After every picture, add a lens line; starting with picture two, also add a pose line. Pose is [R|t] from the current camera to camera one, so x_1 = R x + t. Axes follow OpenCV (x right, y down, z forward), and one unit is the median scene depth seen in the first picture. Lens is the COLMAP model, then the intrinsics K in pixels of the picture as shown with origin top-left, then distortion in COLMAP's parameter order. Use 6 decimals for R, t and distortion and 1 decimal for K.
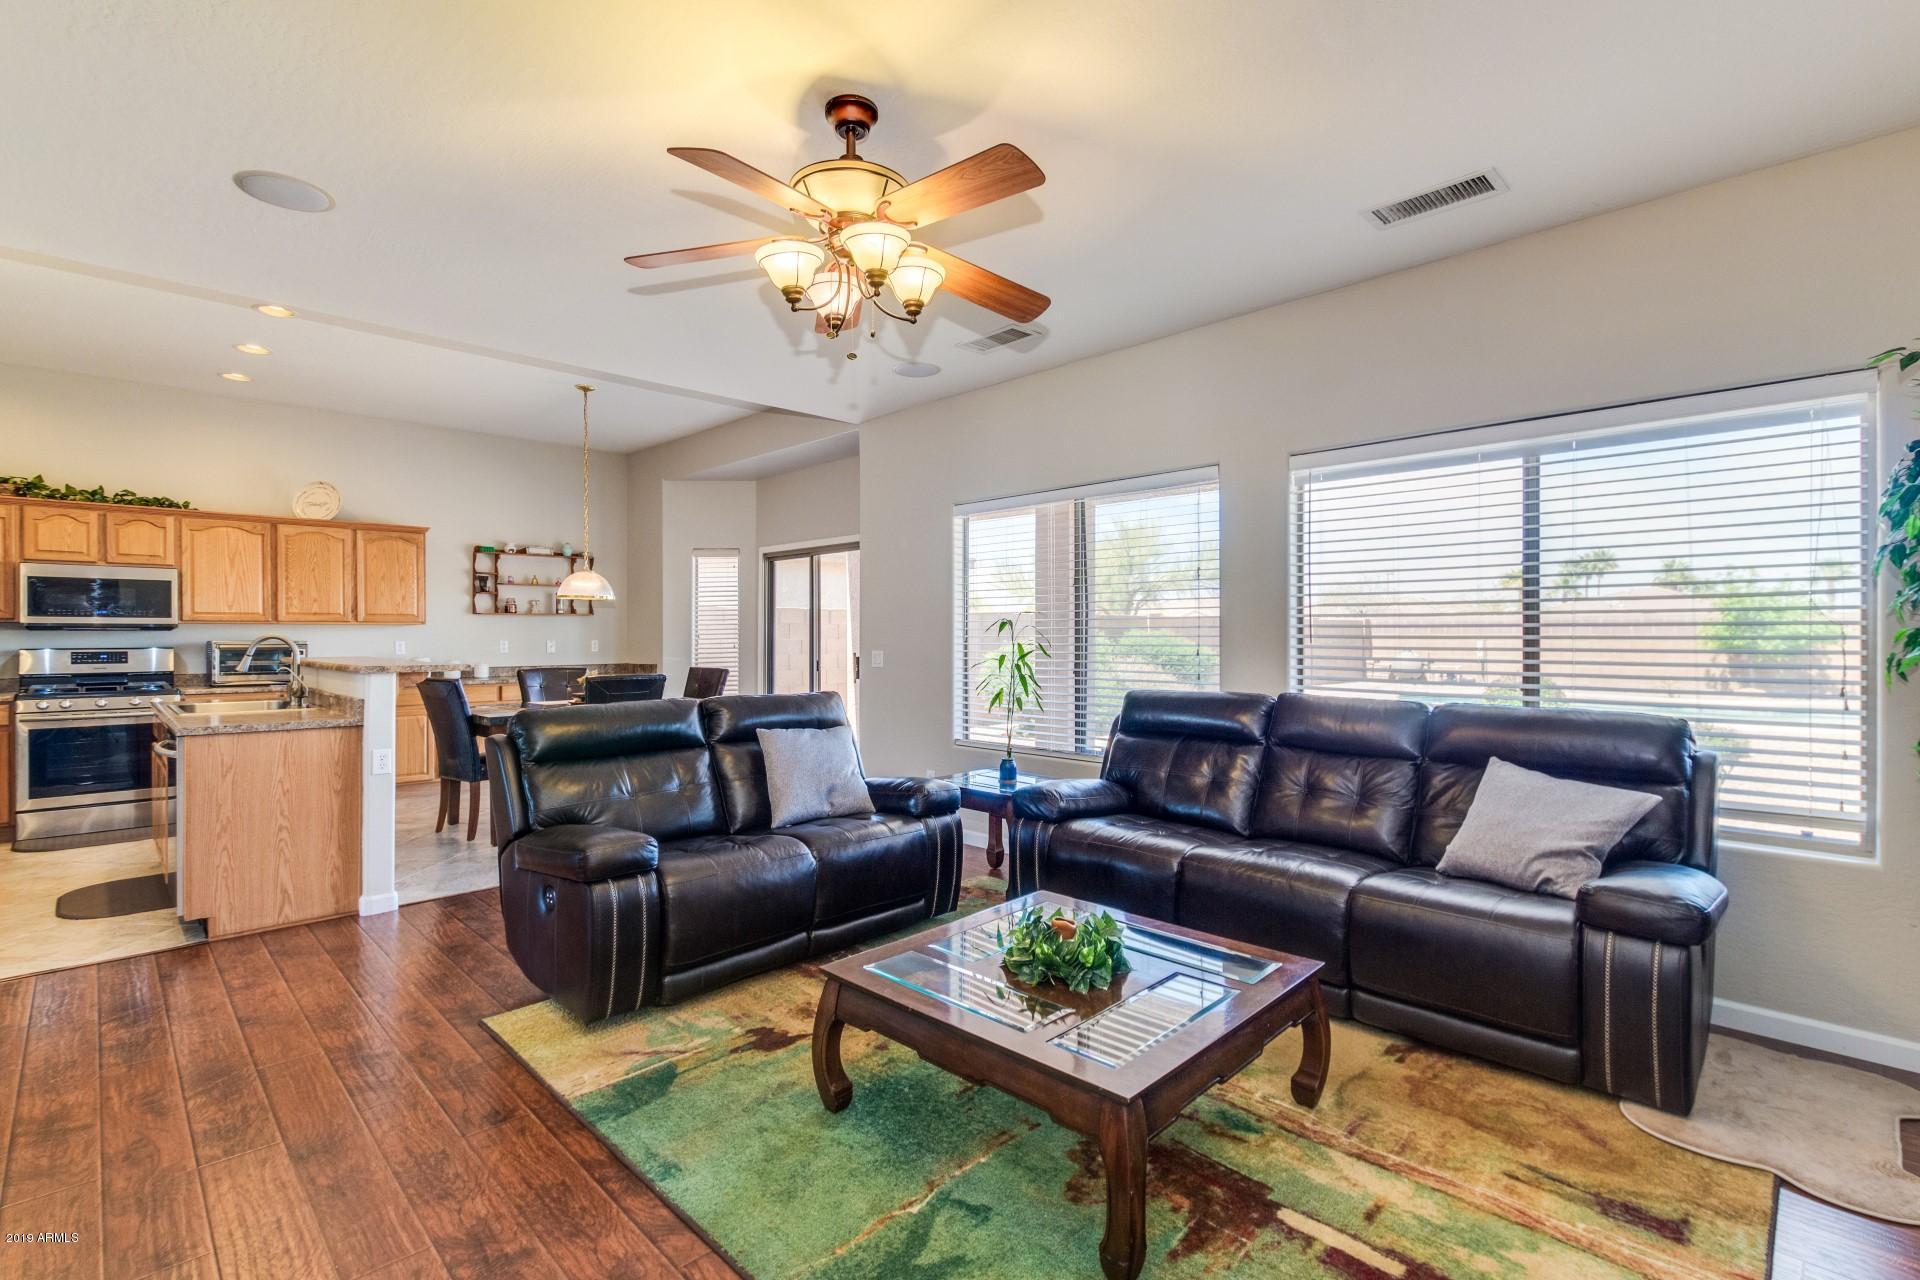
lens RADIAL K [[877.4, 0, 966.7], [0, 877.4, 637.1], [0, 0, 1]] dist [0.011429, 0.000623]
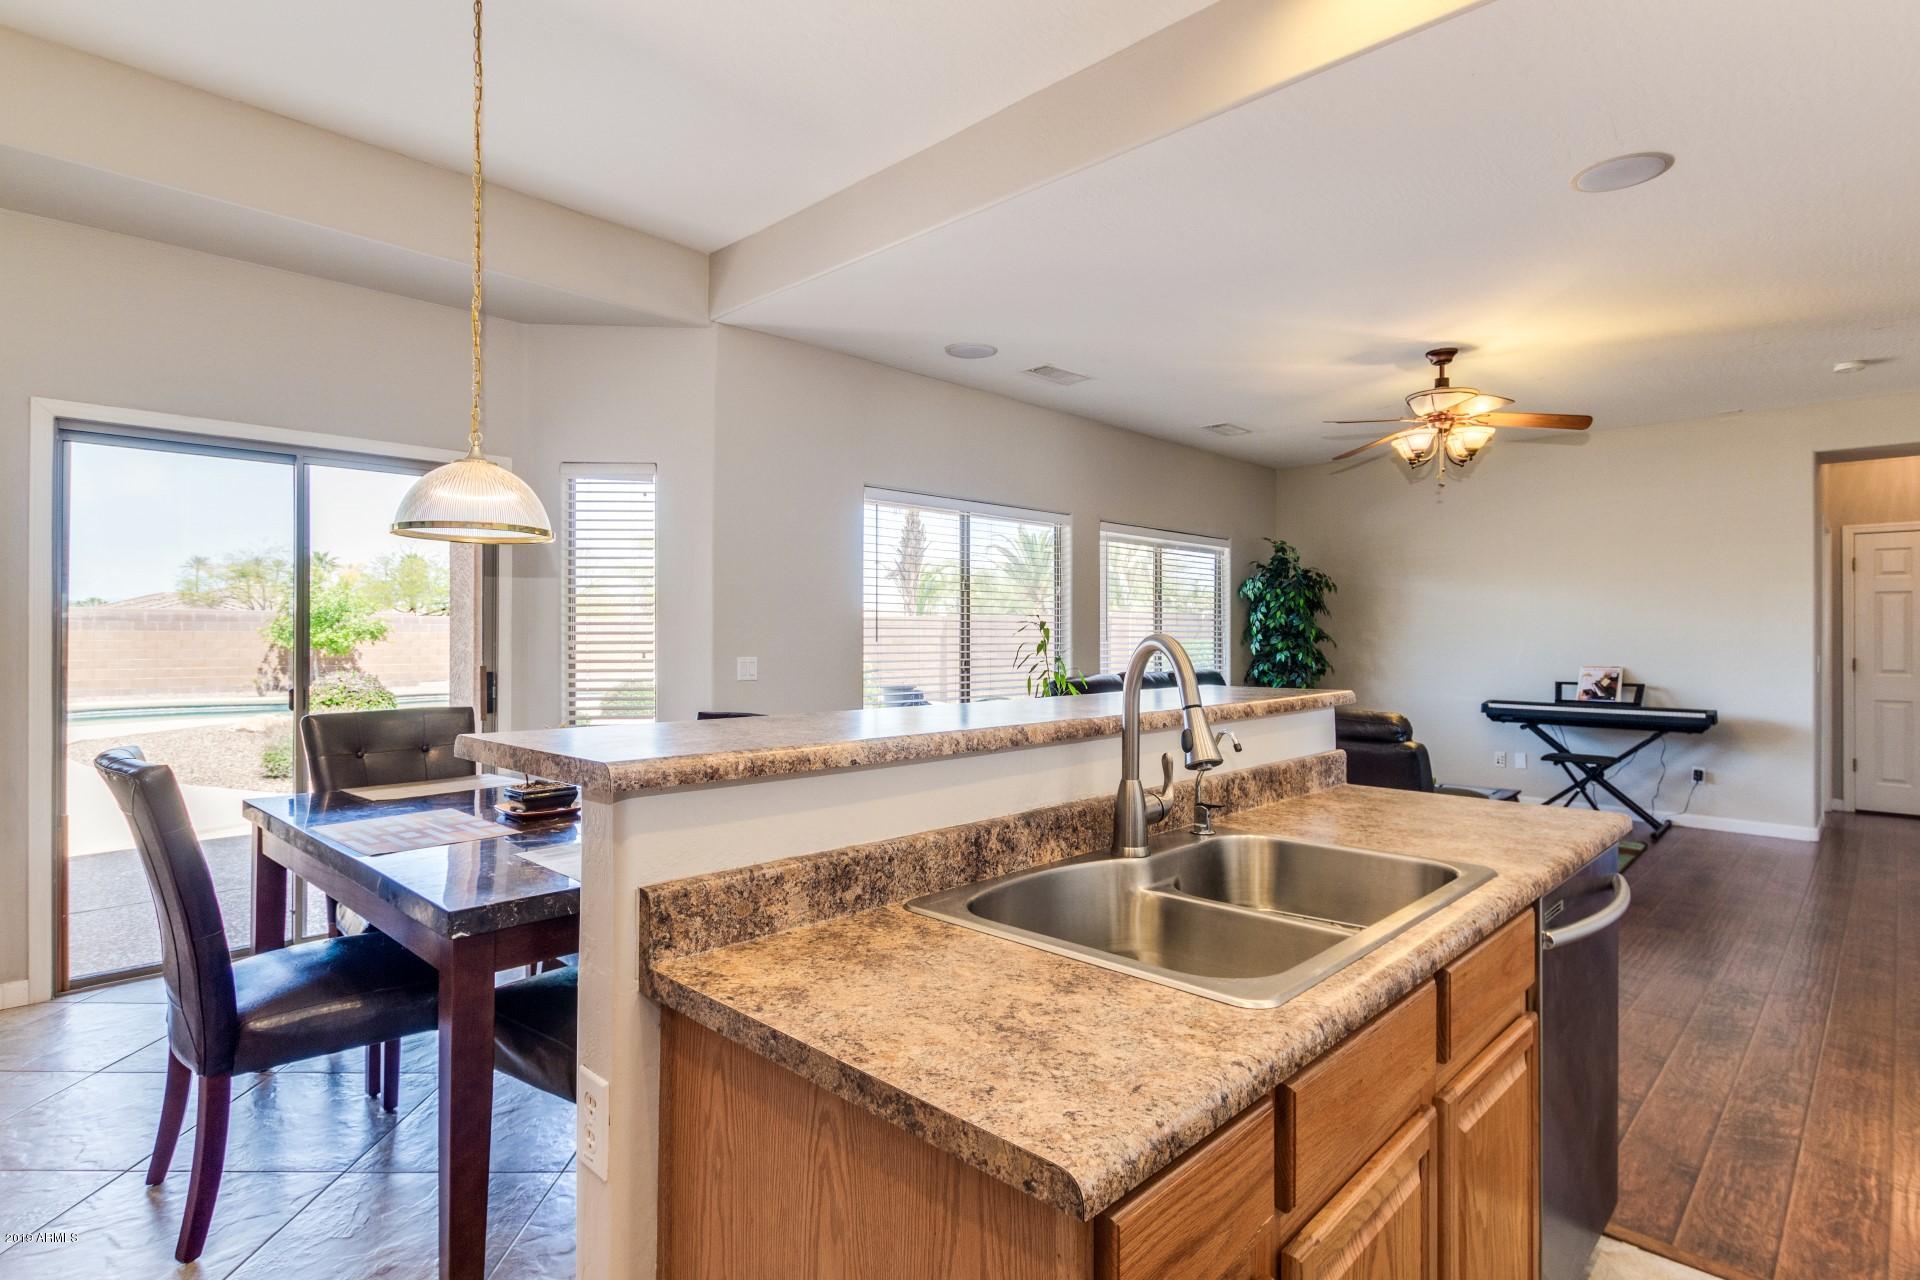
lens RADIAL K [[962.2, 0, 961.3], [0, 962.2, 635.2], [0, 0, 1]] dist [0.004476, -0.002302]
pose [[-0.017320, 0.012803, 0.999768, -0.750392], [0.010211, 0.999868, -0.012627, 0.008464], [-0.999798, 0.009990, -0.017448, 0.724980]]
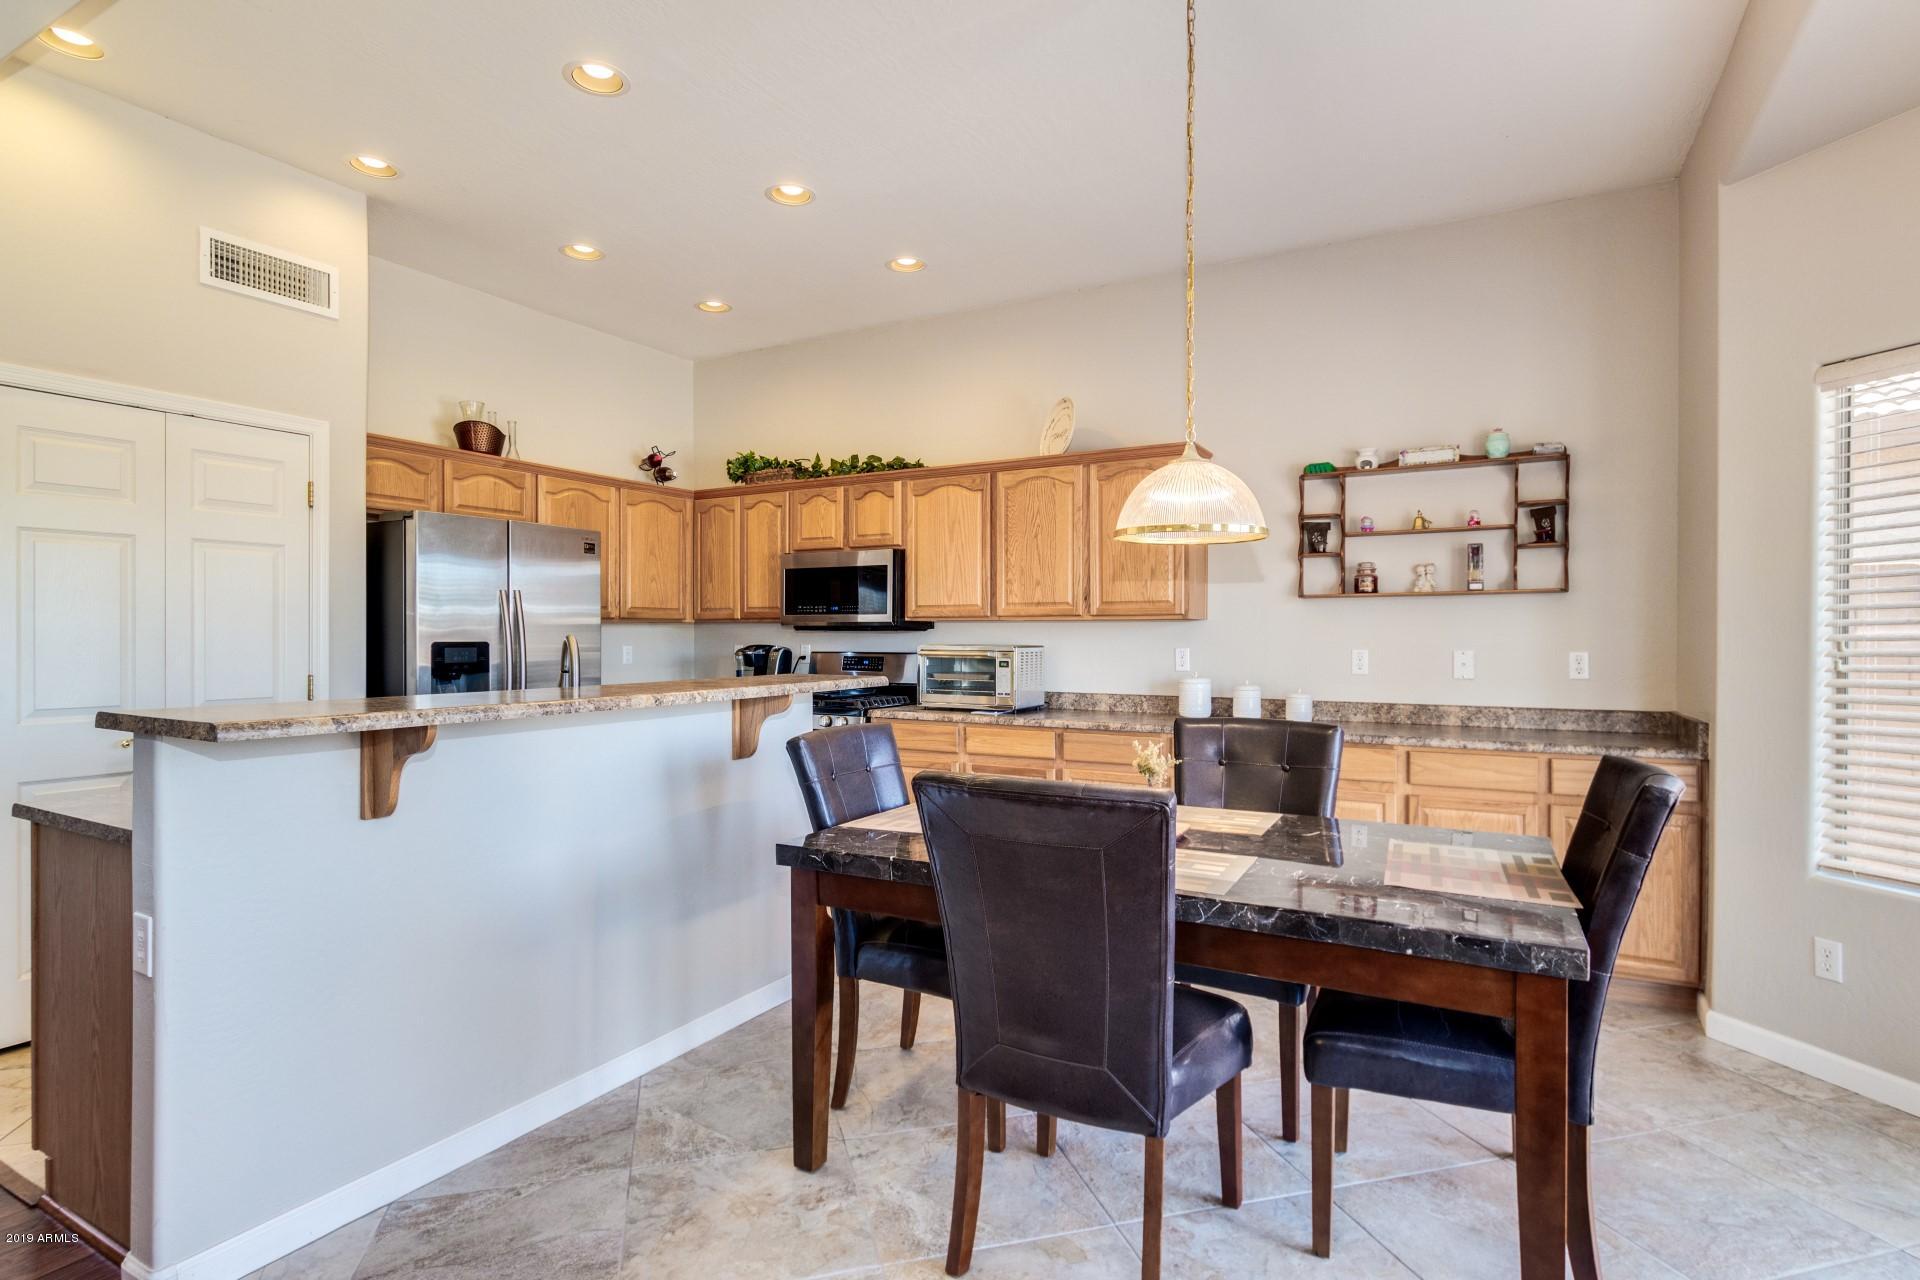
lens RADIAL K [[962.2, 0, 955.1], [0, 962.2, 633.9], [0, 0, 1]] dist [0.004476, -0.002302]
pose [[0.285359, -0.003397, -0.958415, -0.084224], [-0.006849, 0.999961, -0.005583, -0.000470], [0.958396, 0.008157, 0.285324, 0.721597]]
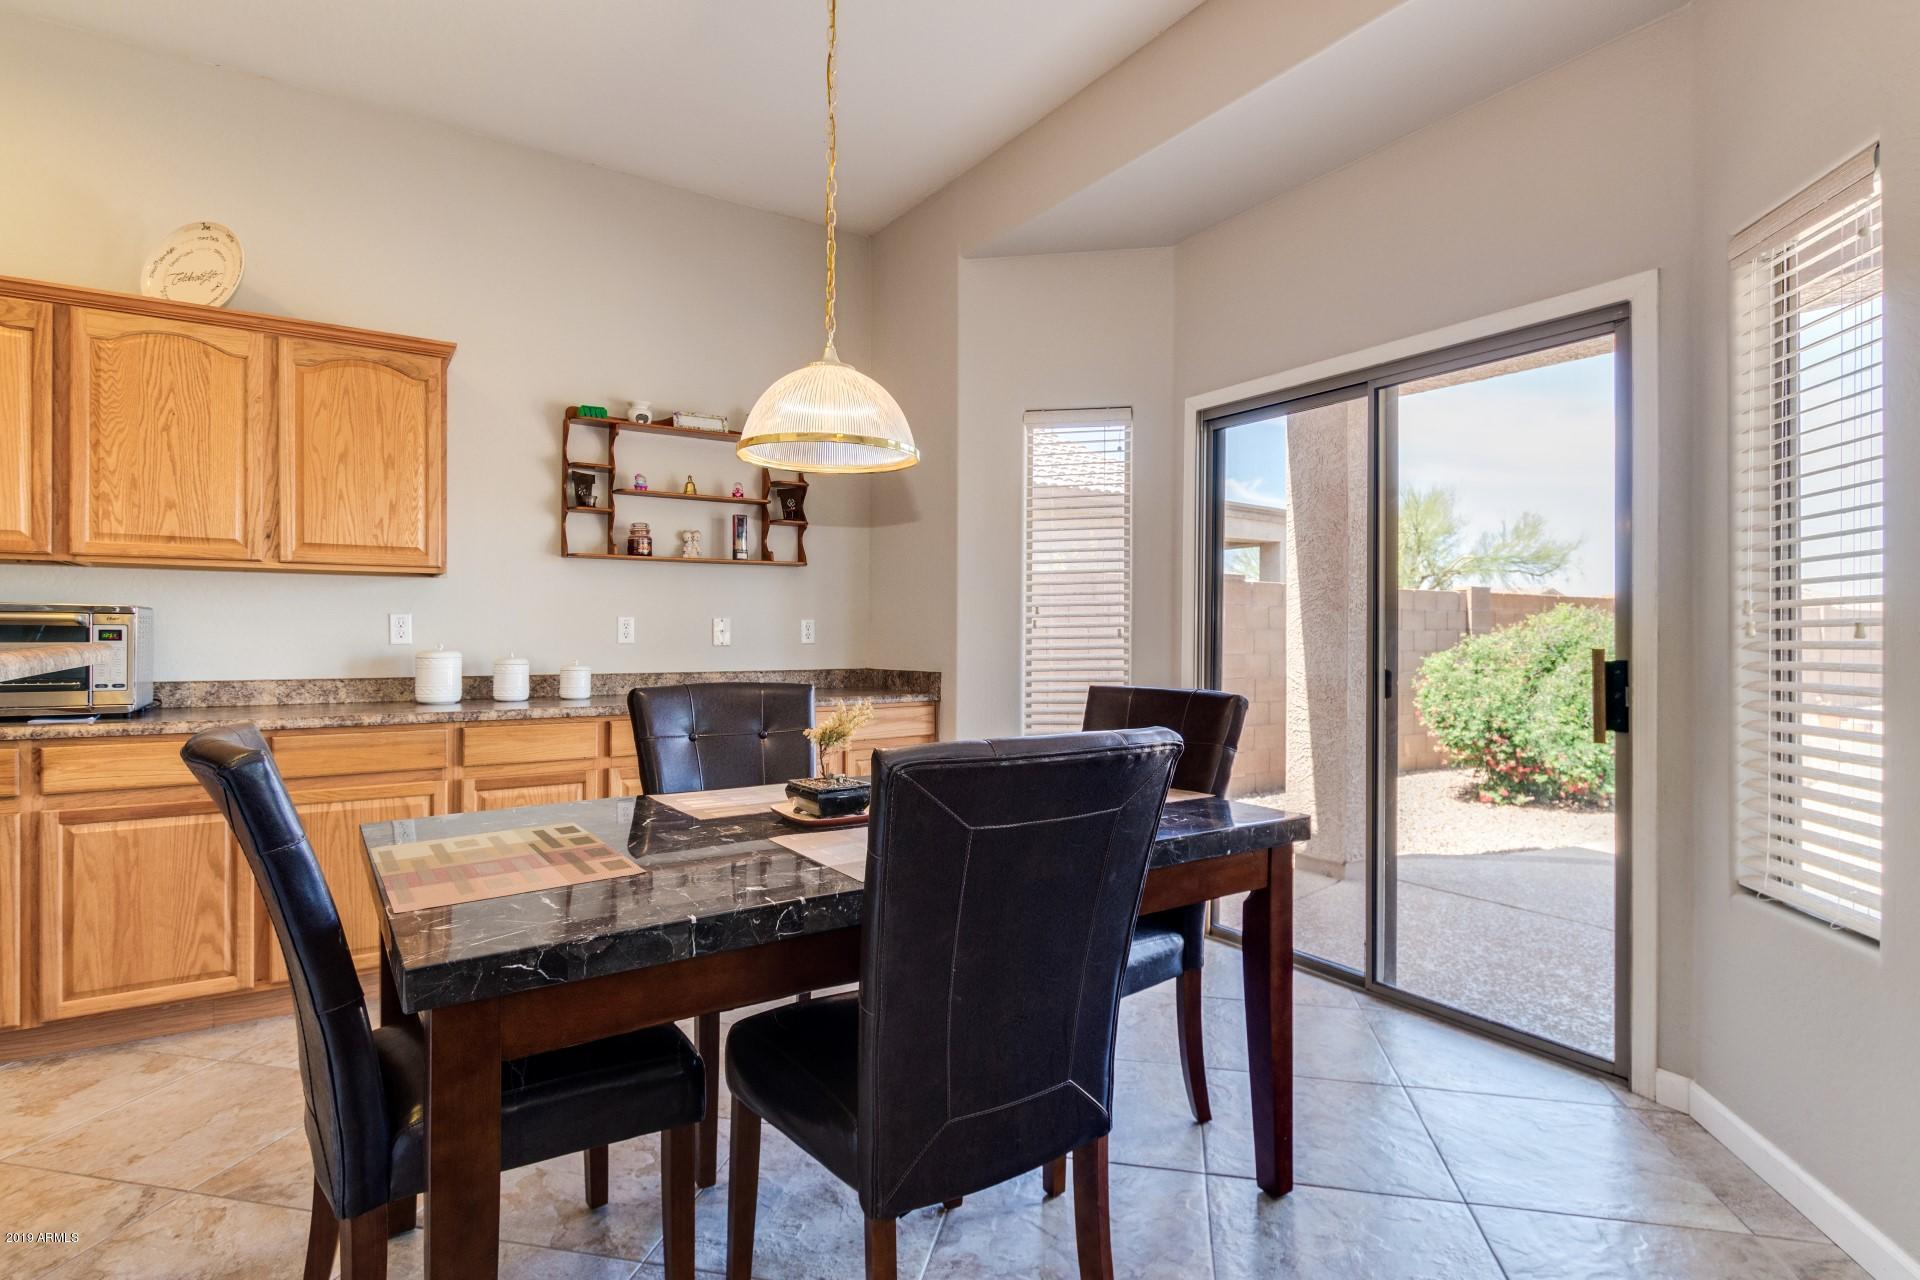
lens RADIAL K [[962.2, 0, 978.3], [0, 962.2, 631.0], [0, 0, 1]] dist [0.004476, -0.002302]
pose [[0.983521, 0.005227, -0.180718, -0.292443], [-0.006020, 0.999975, -0.003841, 0.013963], [0.180693, 0.004865, 0.983527, 0.619968]]
